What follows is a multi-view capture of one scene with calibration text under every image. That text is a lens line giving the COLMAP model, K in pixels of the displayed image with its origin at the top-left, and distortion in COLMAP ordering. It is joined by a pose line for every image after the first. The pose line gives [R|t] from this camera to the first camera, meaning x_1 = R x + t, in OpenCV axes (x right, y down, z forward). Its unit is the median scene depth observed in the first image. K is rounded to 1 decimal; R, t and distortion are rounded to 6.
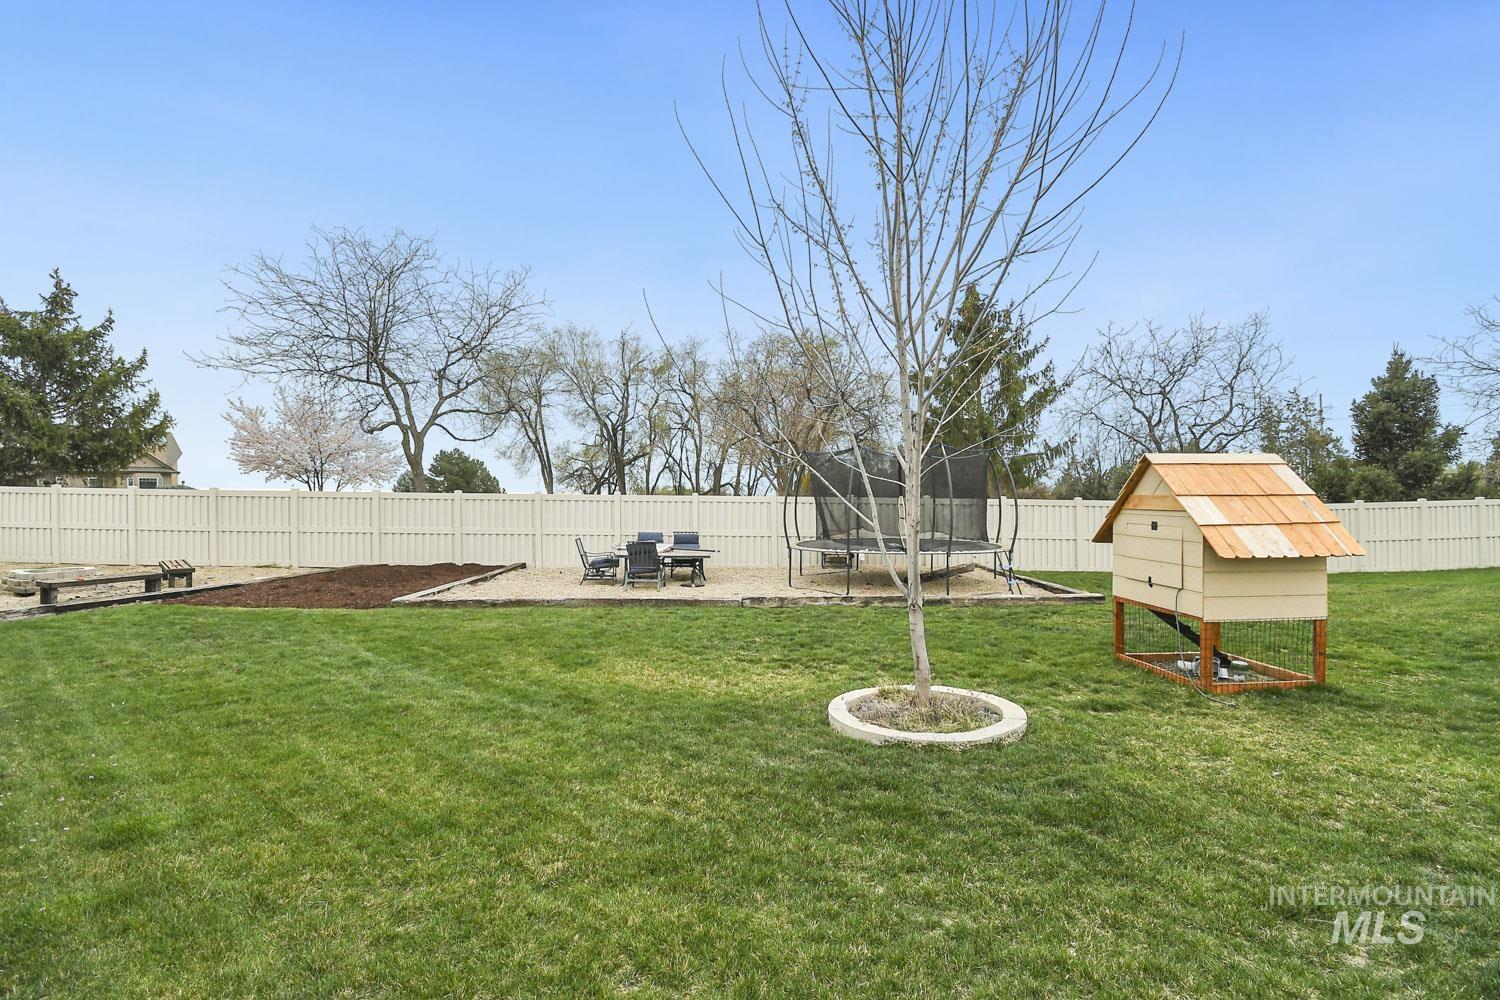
lens RADIAL K [[676.1, 0, 750.0], [0, 676.1, 500.0], [0, 0, 1]] dist [0.001621, -0.017093]
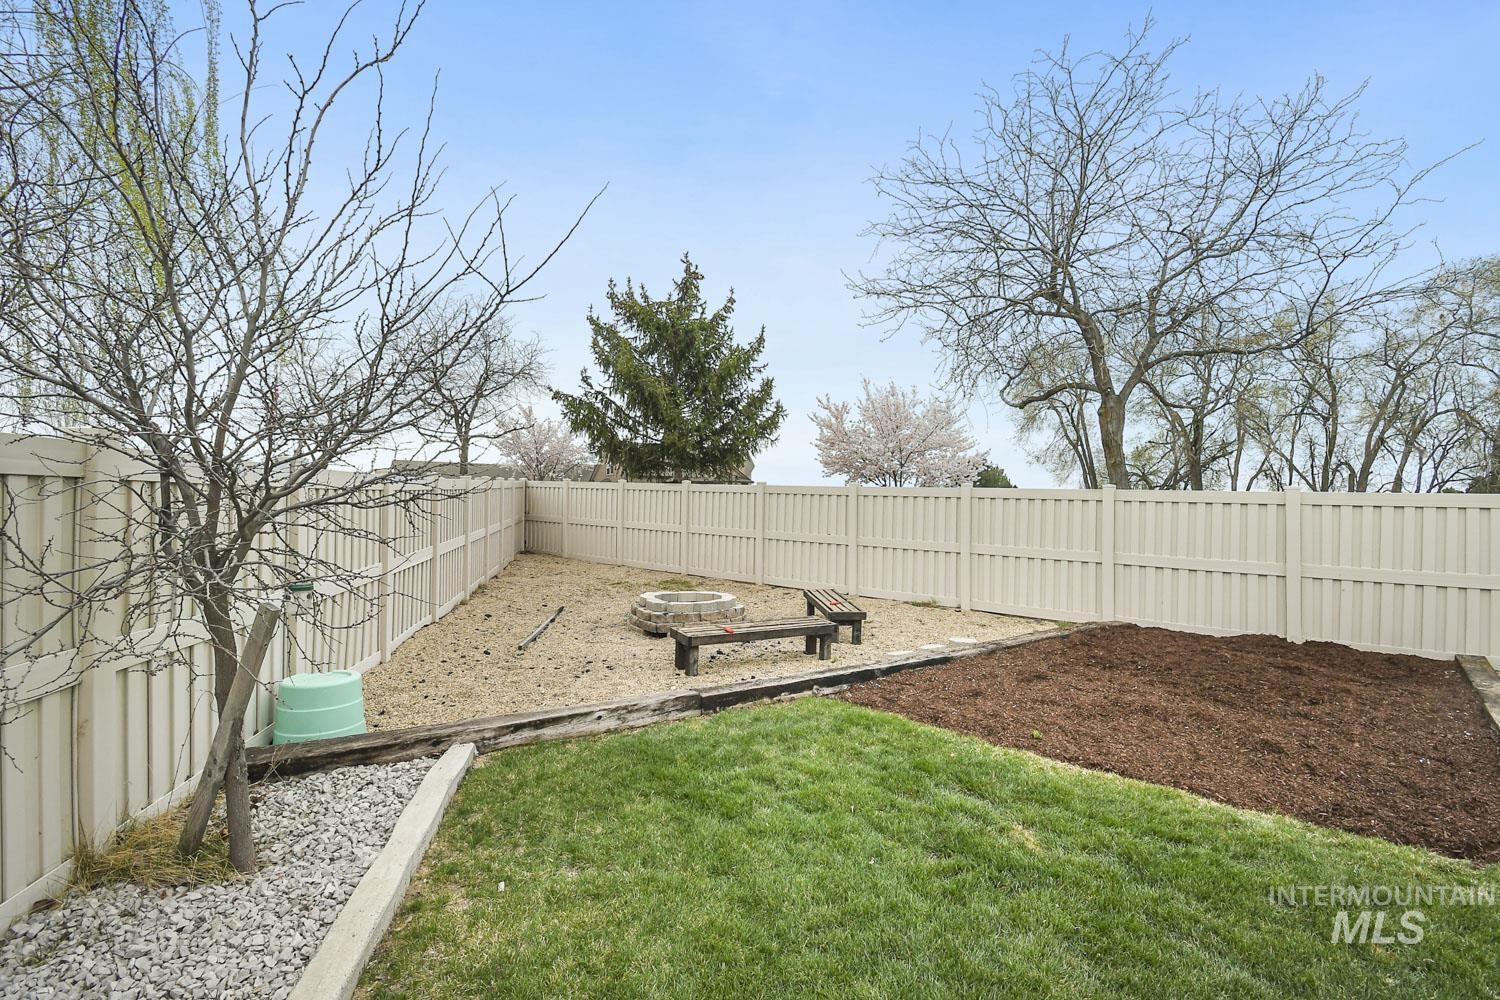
lens RADIAL K [[676.9, 0, 747.2], [0, 676.9, 487.4], [0, 0, 1]] dist [0.012922, -0.016224]
pose [[0.765299, -0.002438, -0.643671, -0.352151], [-0.019848, 0.999428, -0.027384, 0.006250], [0.643369, 0.033732, 0.764813, 0.318439]]
